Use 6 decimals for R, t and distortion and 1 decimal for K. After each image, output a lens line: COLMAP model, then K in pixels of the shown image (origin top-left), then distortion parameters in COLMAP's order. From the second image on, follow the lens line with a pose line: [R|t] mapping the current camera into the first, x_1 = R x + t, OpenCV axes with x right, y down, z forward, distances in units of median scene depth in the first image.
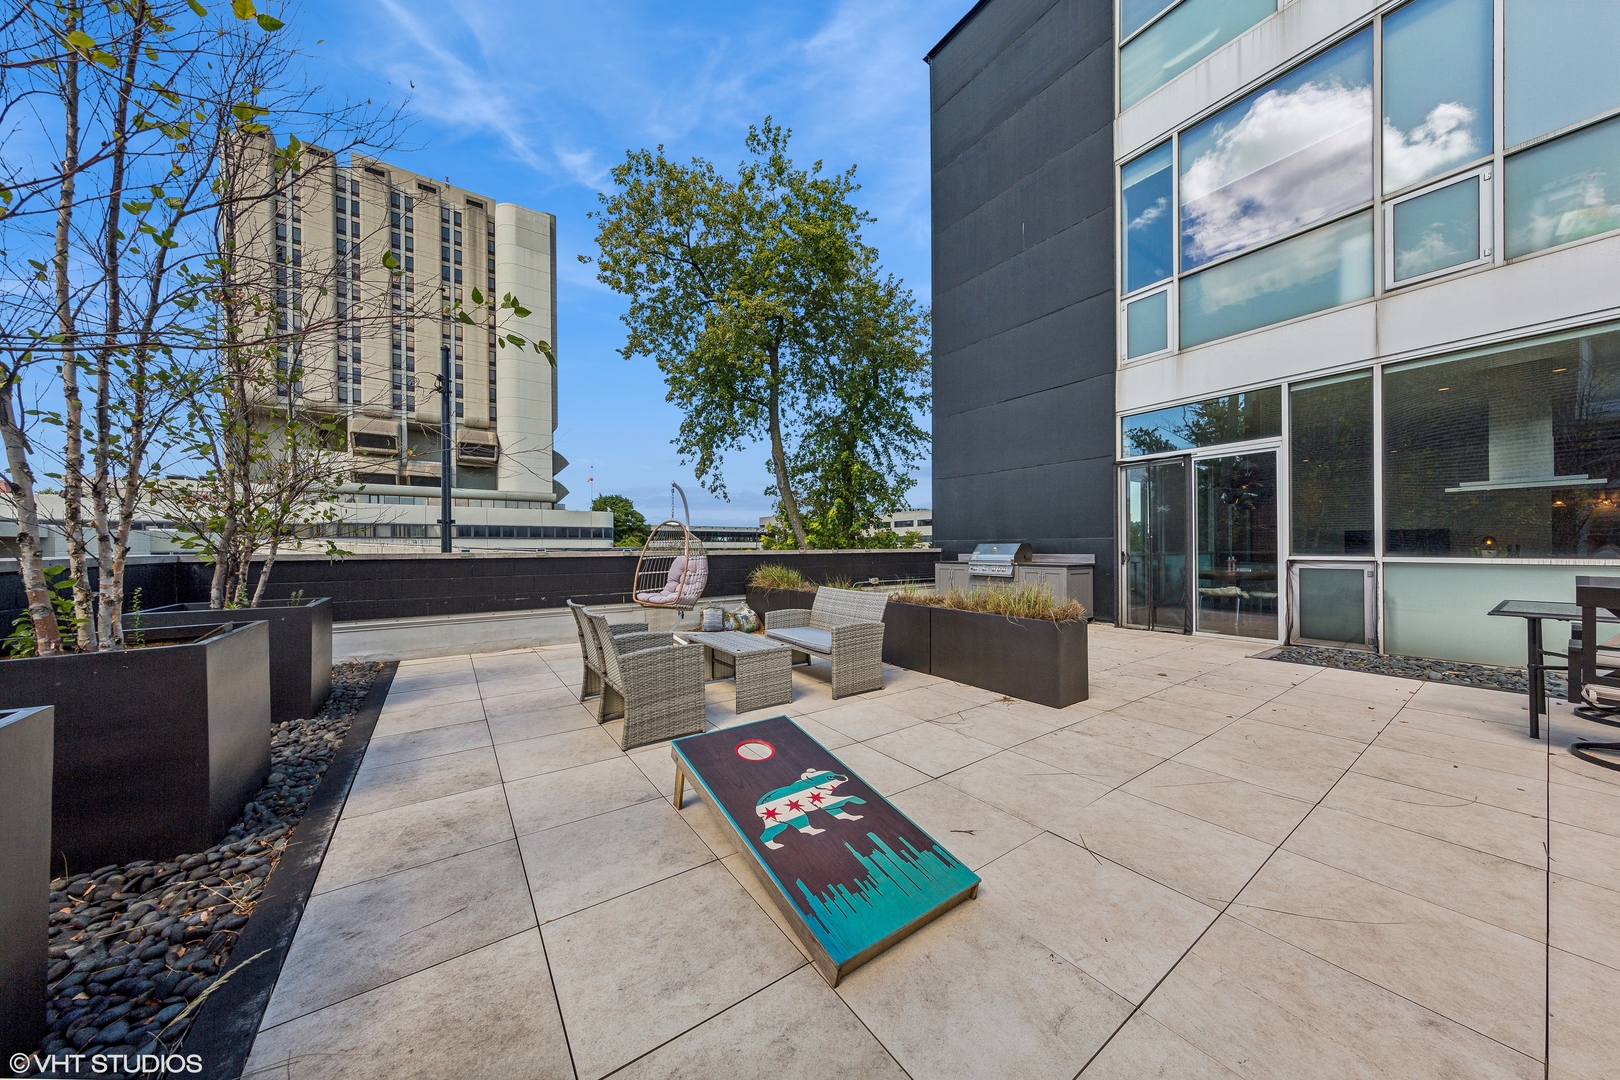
lens RADIAL K [[522.9, 0, 815.9], [0, 522.9, 548.8], [0, 0, 1]] dist [0.000823, -0.000041]
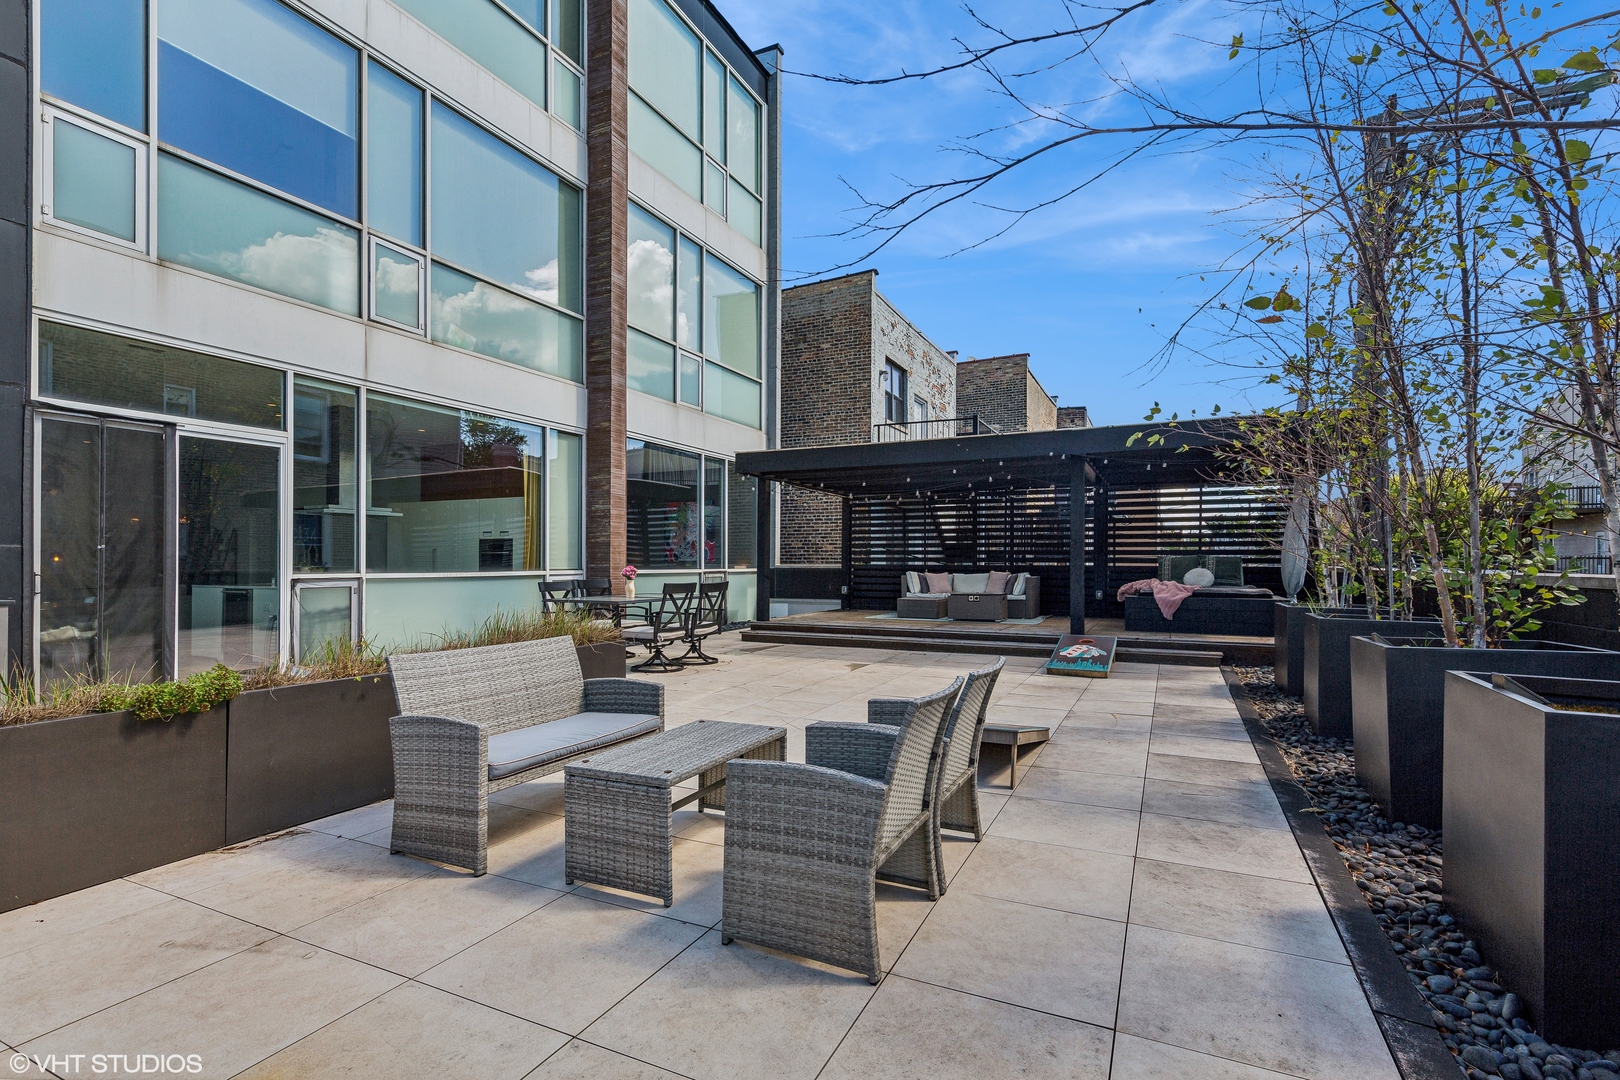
lens RADIAL K [[763.2, 0, 813.2], [0, 763.2, 552.9], [0, 0, 1]] dist [0.001949, 0.000177]
pose [[-0.494847, 0.012720, 0.868887, -0.664021], [0.001832, 0.999906, -0.013595, -0.002807], [-0.868978, -0.005136, -0.494824, 0.970491]]
